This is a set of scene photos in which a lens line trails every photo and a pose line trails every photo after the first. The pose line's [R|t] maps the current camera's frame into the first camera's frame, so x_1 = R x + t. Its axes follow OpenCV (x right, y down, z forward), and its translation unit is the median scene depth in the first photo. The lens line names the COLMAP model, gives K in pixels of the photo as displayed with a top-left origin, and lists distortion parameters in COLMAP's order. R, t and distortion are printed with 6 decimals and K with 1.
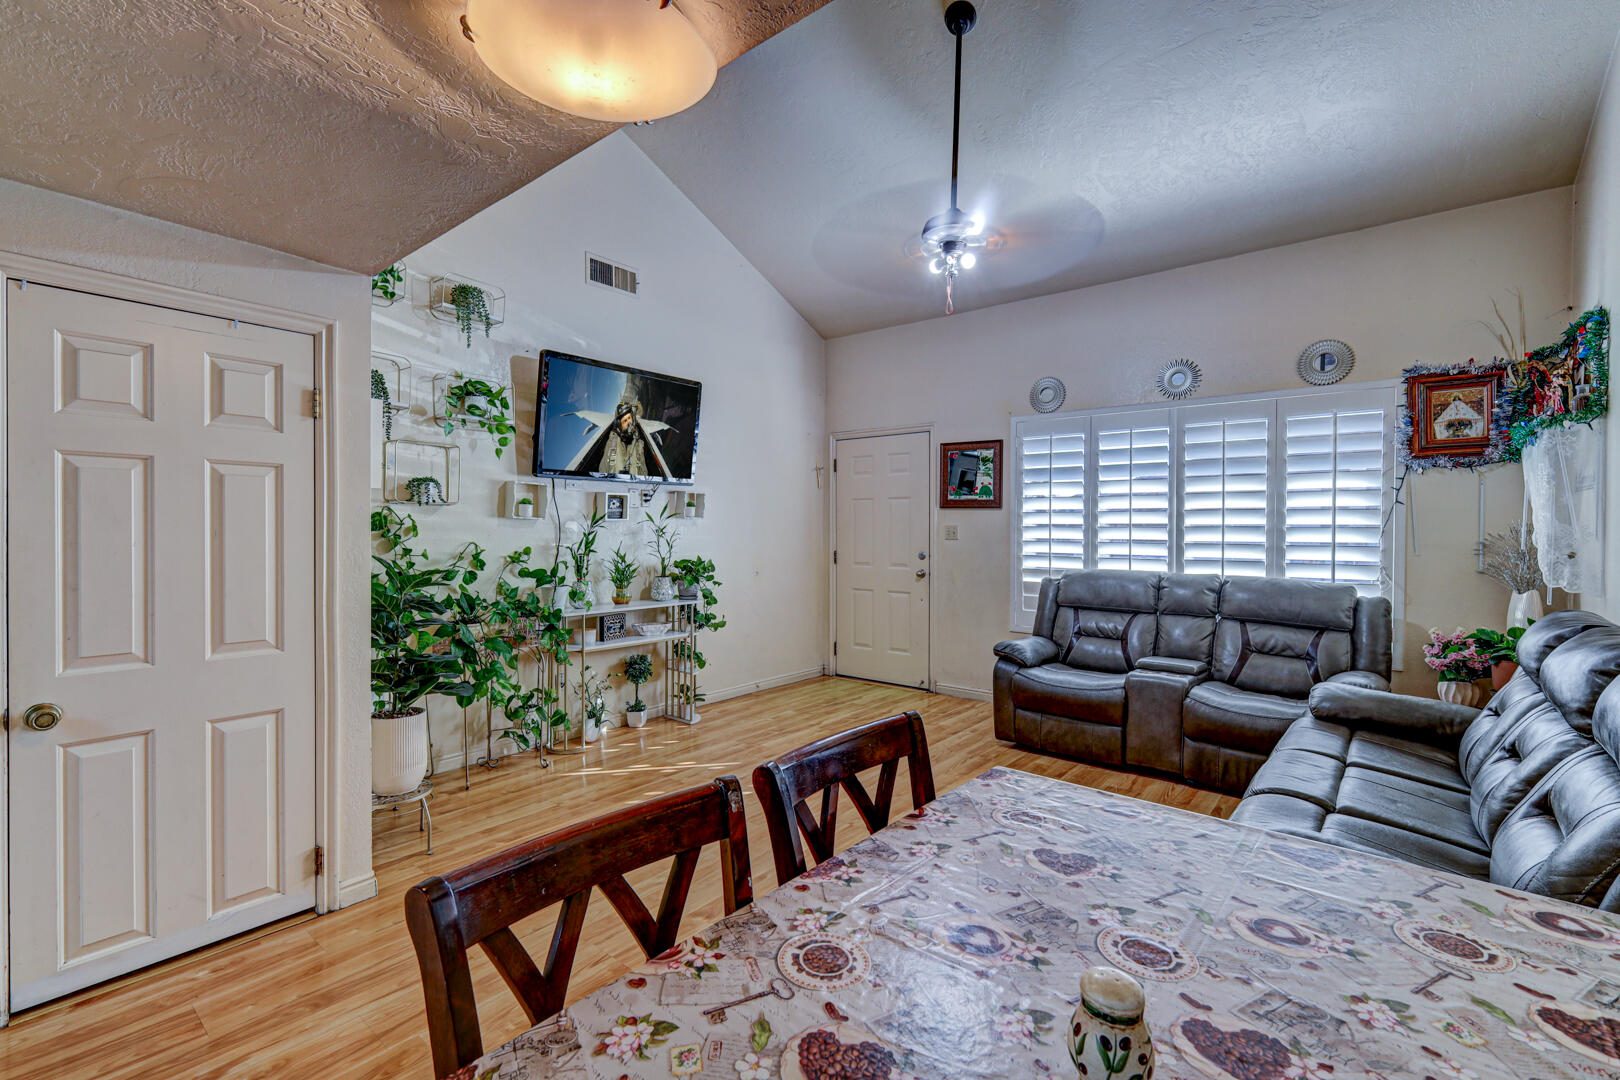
lens RADIAL K [[689.4, 0, 813.2], [0, 689.4, 531.7], [0, 0, 1]] dist [0.000818, 0.000136]
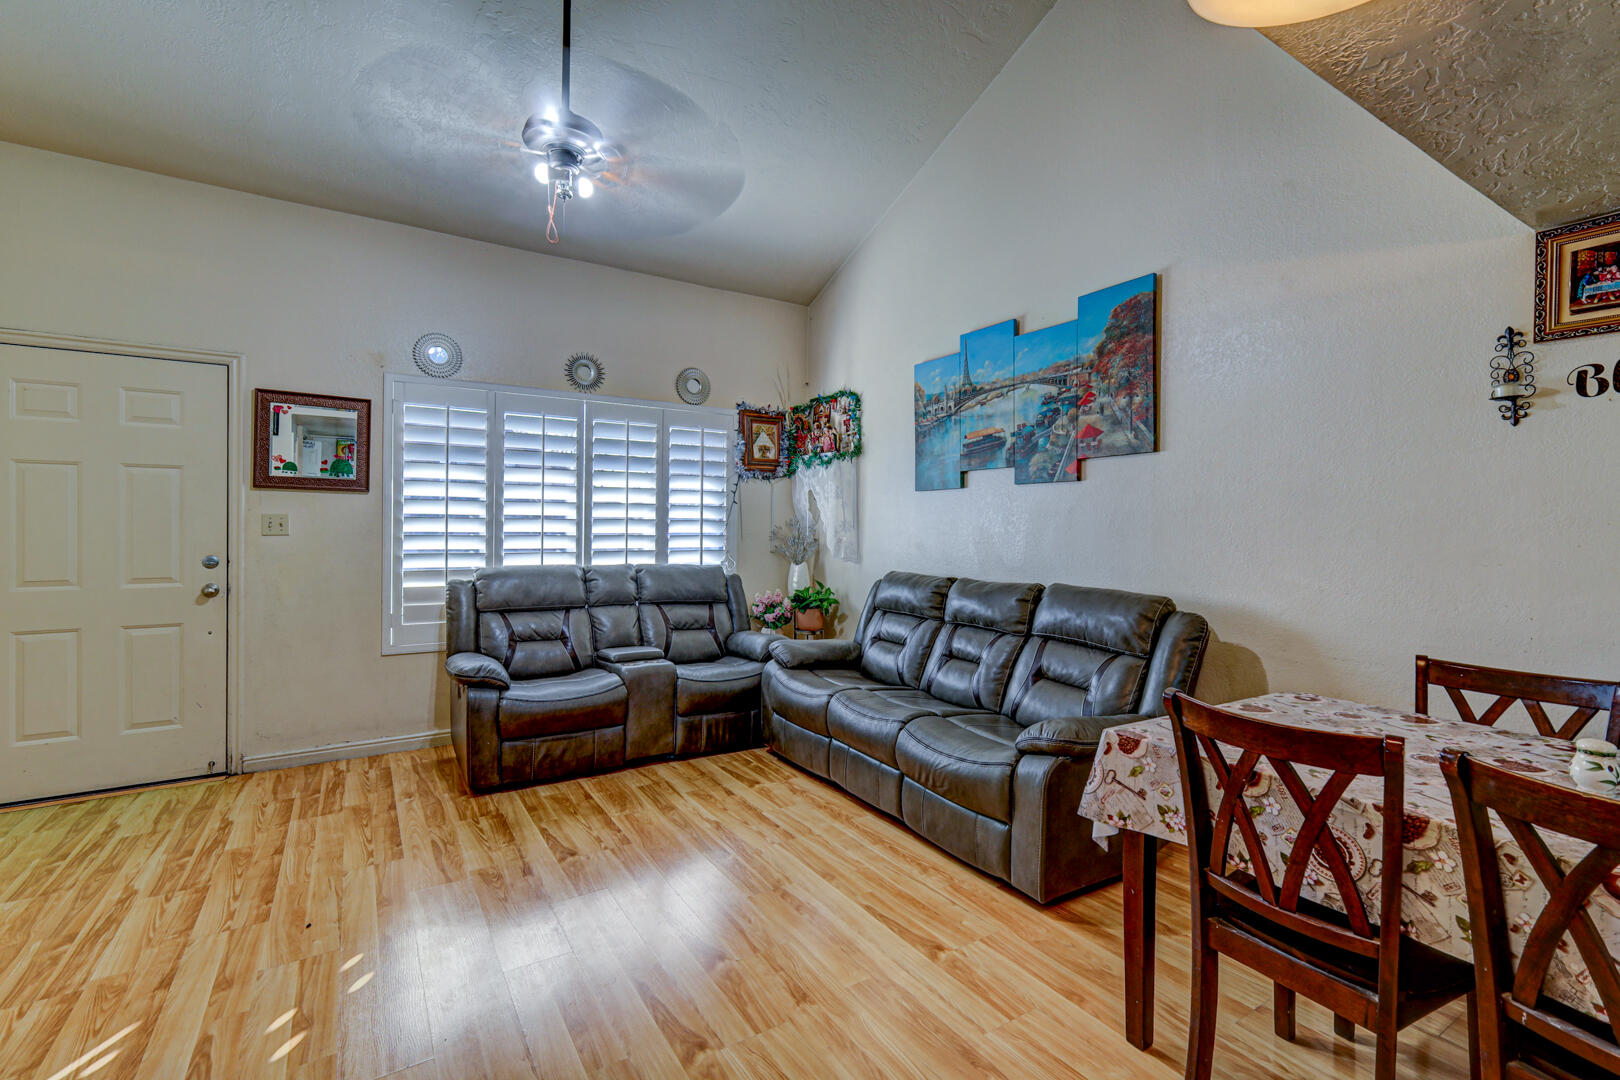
lens RADIAL K [[708.5, 0, 814.6], [0, 708.5, 529.9], [0, 0, 1]] dist [0.002201, -0.000017]
pose [[0.319171, -0.011066, 0.947632, -0.367798], [-0.005271, 0.999896, 0.013451, -0.007214], [-0.947682, -0.009288, 0.319079, 0.375874]]
